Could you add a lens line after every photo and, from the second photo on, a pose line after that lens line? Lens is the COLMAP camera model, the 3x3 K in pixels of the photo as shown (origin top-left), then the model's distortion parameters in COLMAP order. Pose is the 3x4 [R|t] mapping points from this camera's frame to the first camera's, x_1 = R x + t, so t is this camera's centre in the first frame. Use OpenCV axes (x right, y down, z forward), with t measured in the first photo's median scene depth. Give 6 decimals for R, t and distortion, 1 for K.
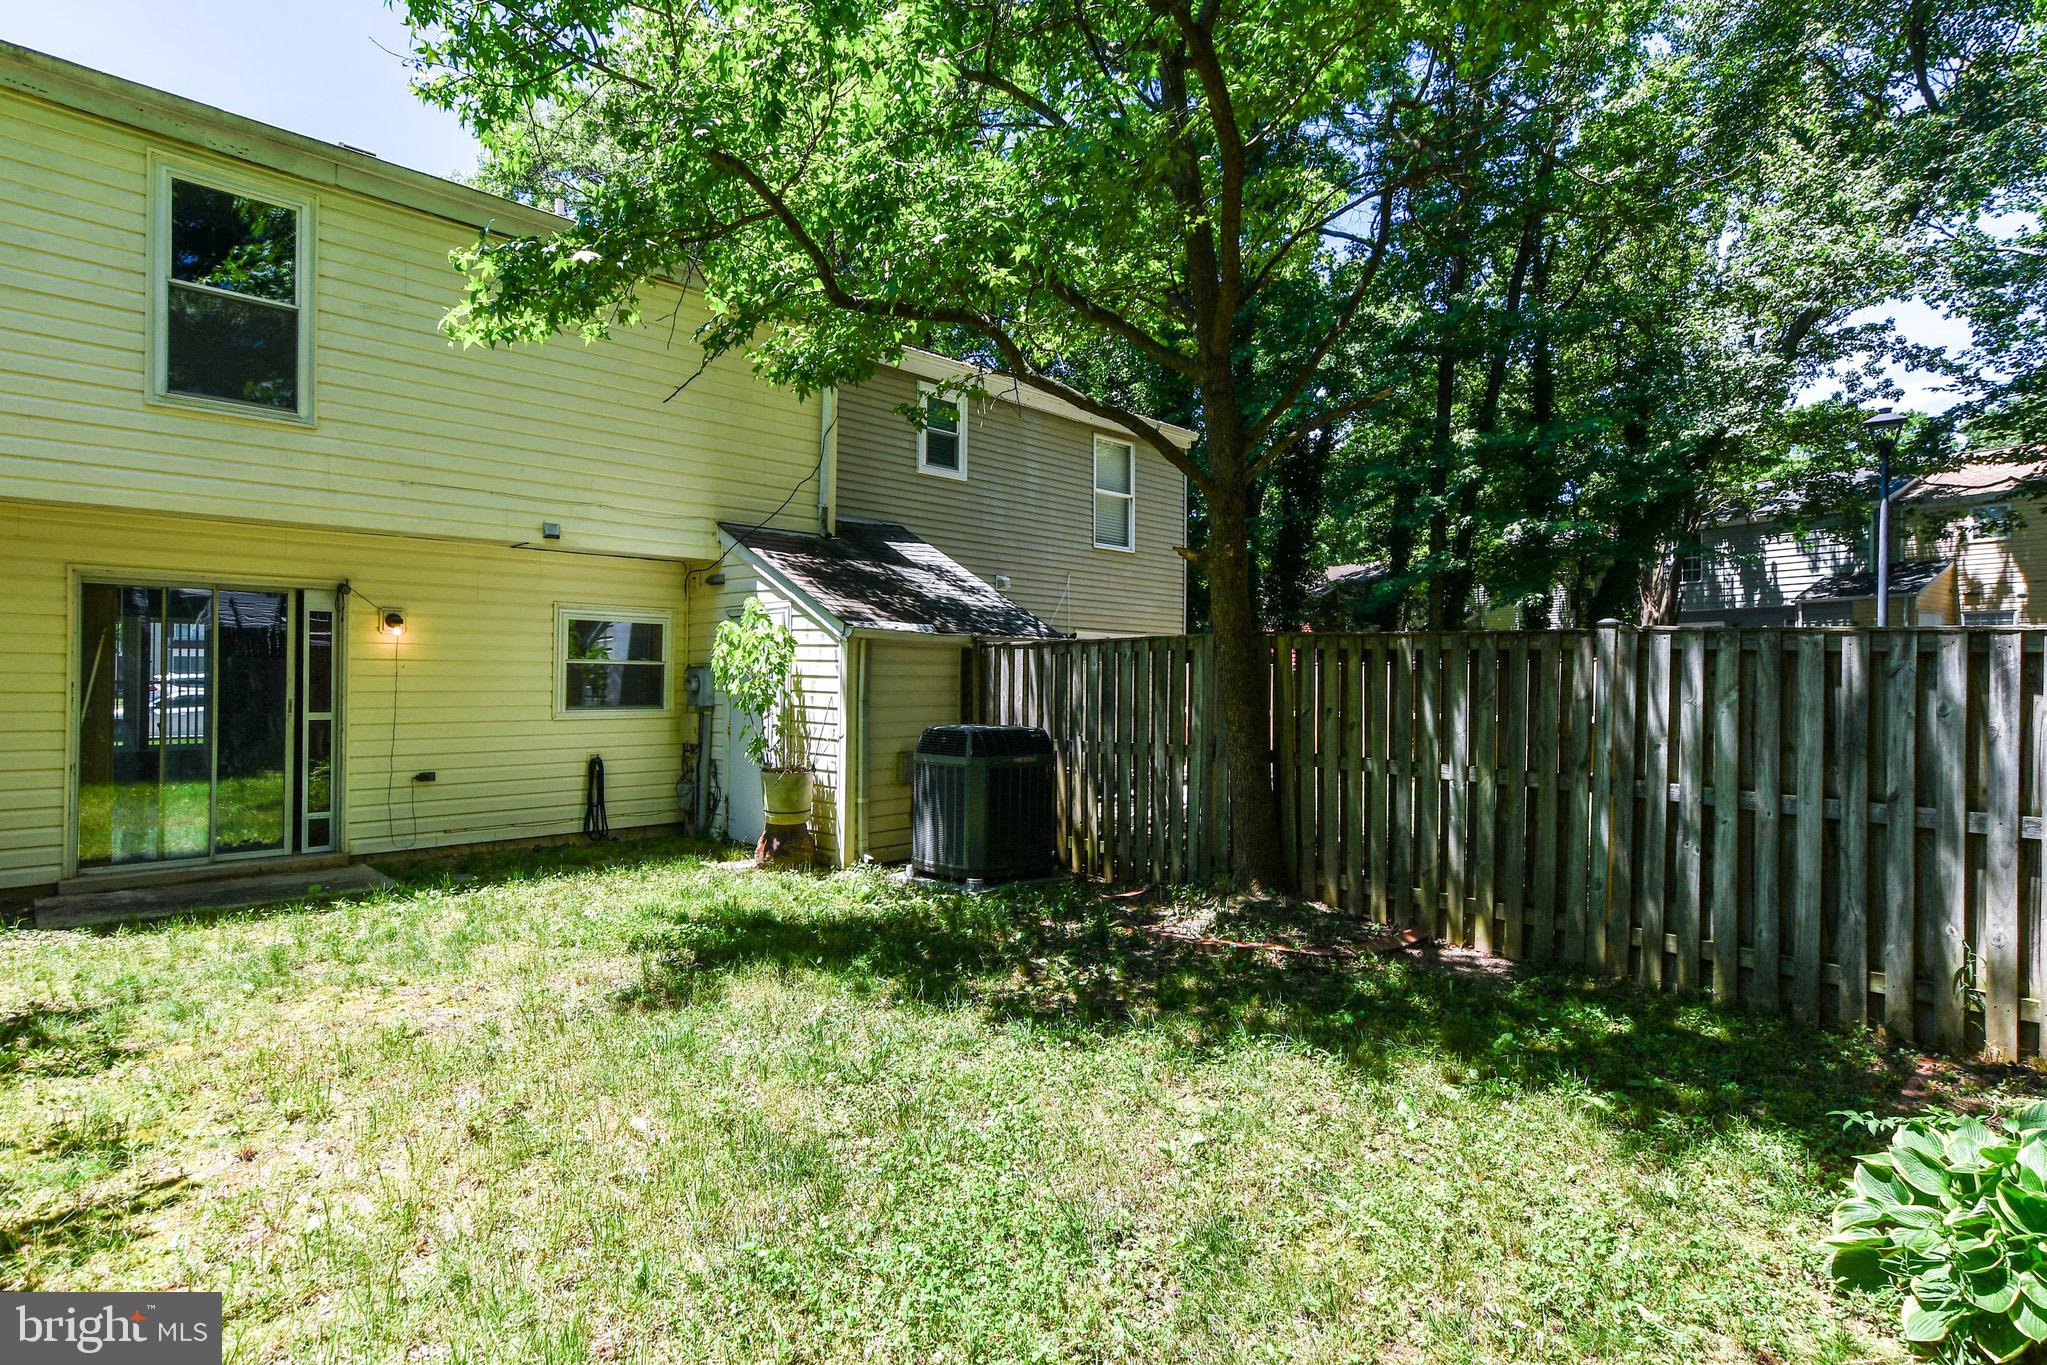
lens RADIAL K [[1050.5, 0, 976.0], [0, 1050.5, 673.6], [0, 0, 1]] dist [0.001776, -0.000720]
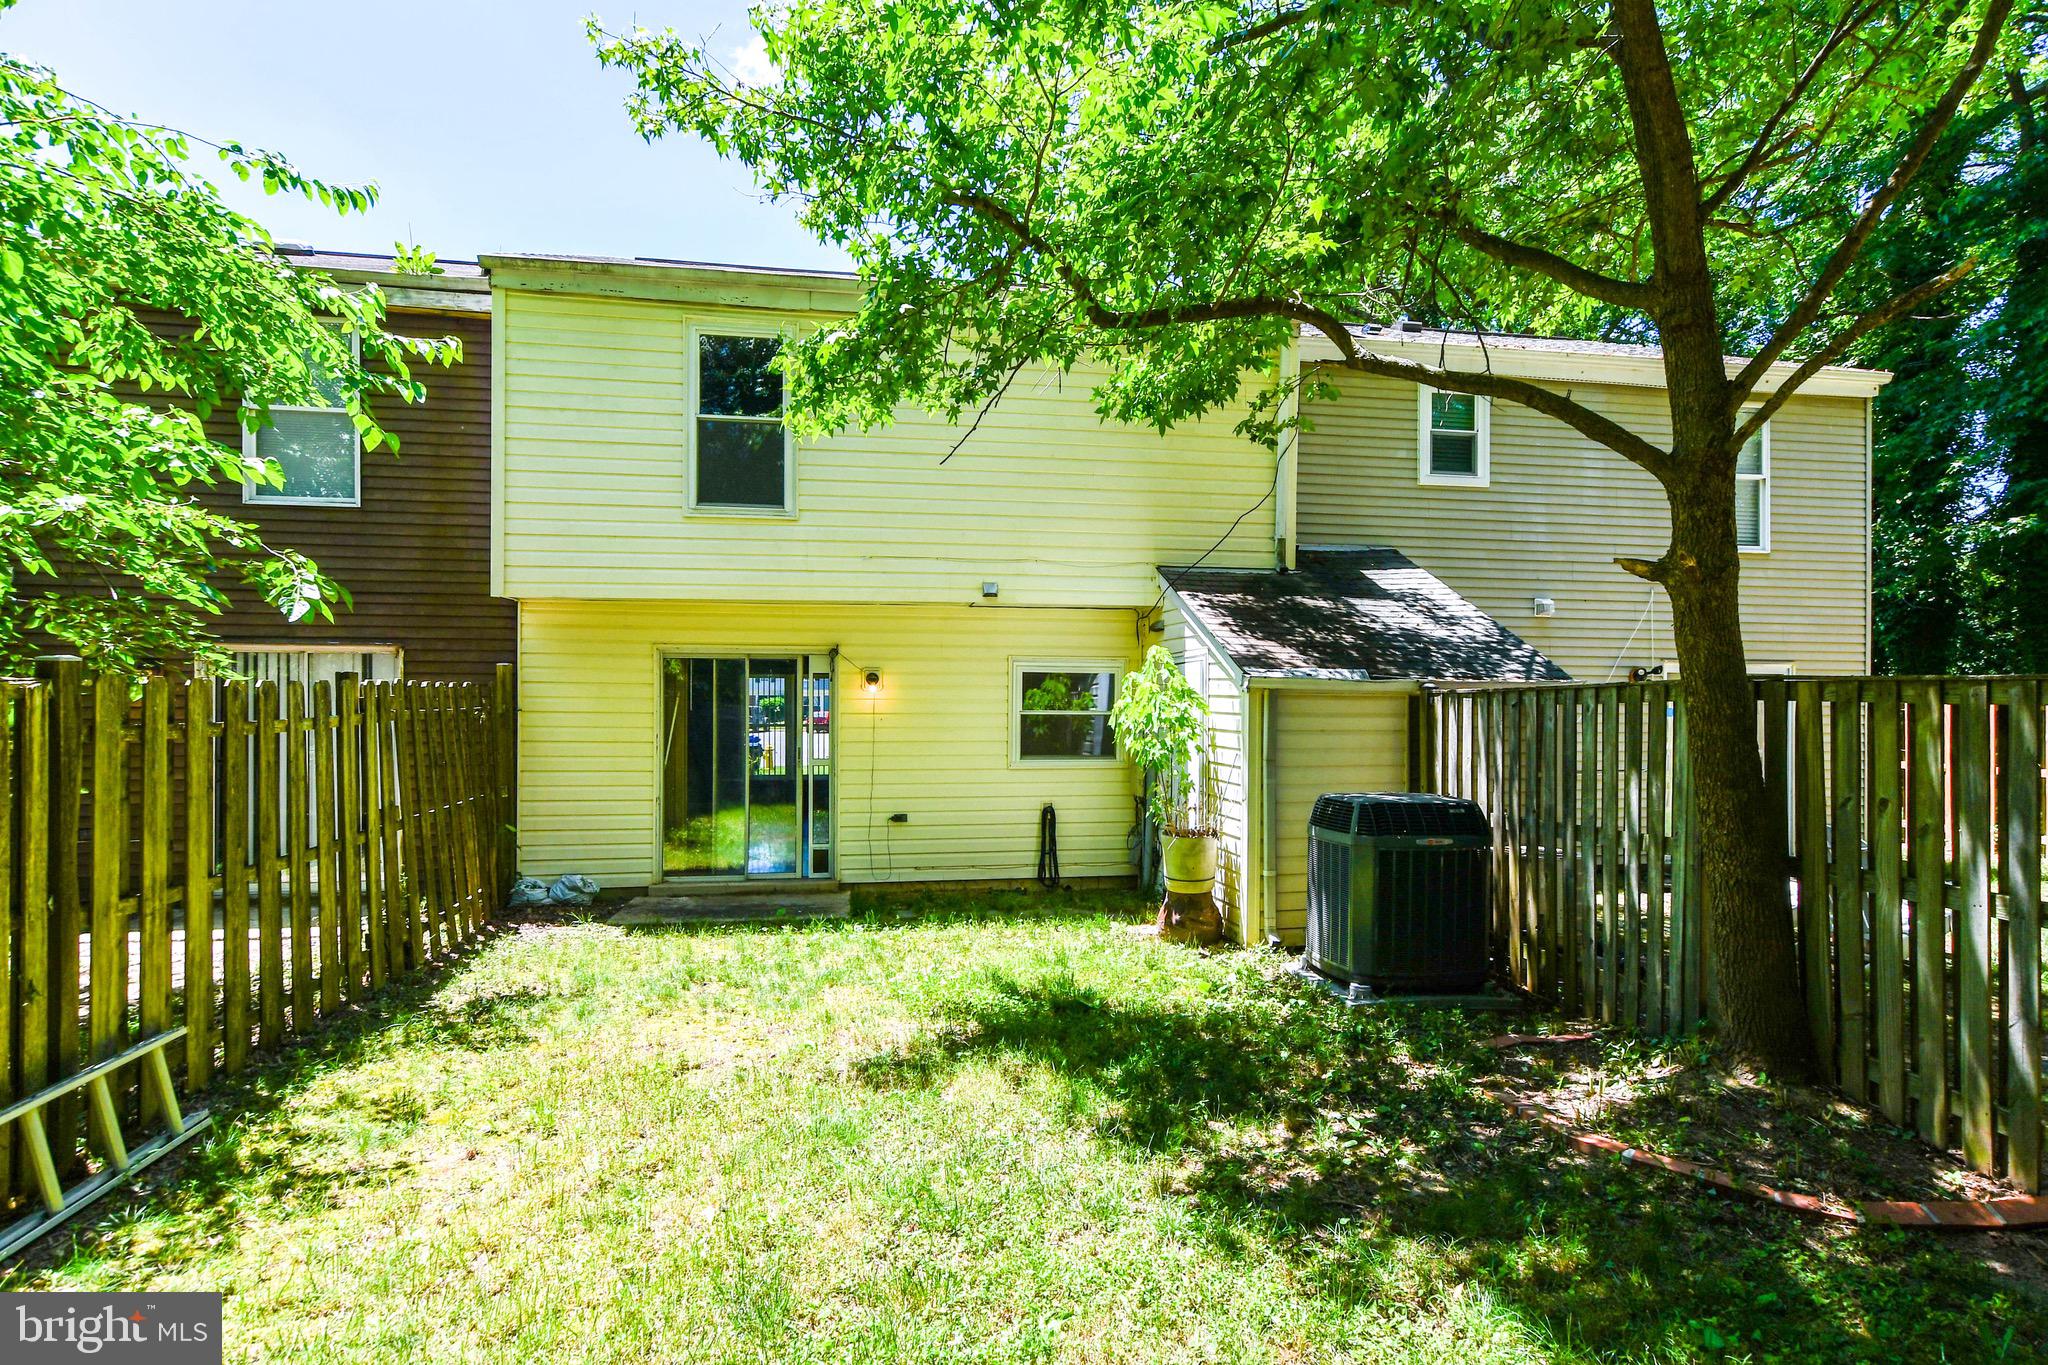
lens RADIAL K [[1051.0, 0, 1024.7], [0, 1051.0, 690.9], [0, 0, 1]] dist [0.001776, -0.000720]
pose [[0.820618, -0.013406, -0.571320, 0.228383], [0.008540, 0.999901, -0.011196, -0.023195], [0.571414, 0.004309, 0.820651, 0.162919]]
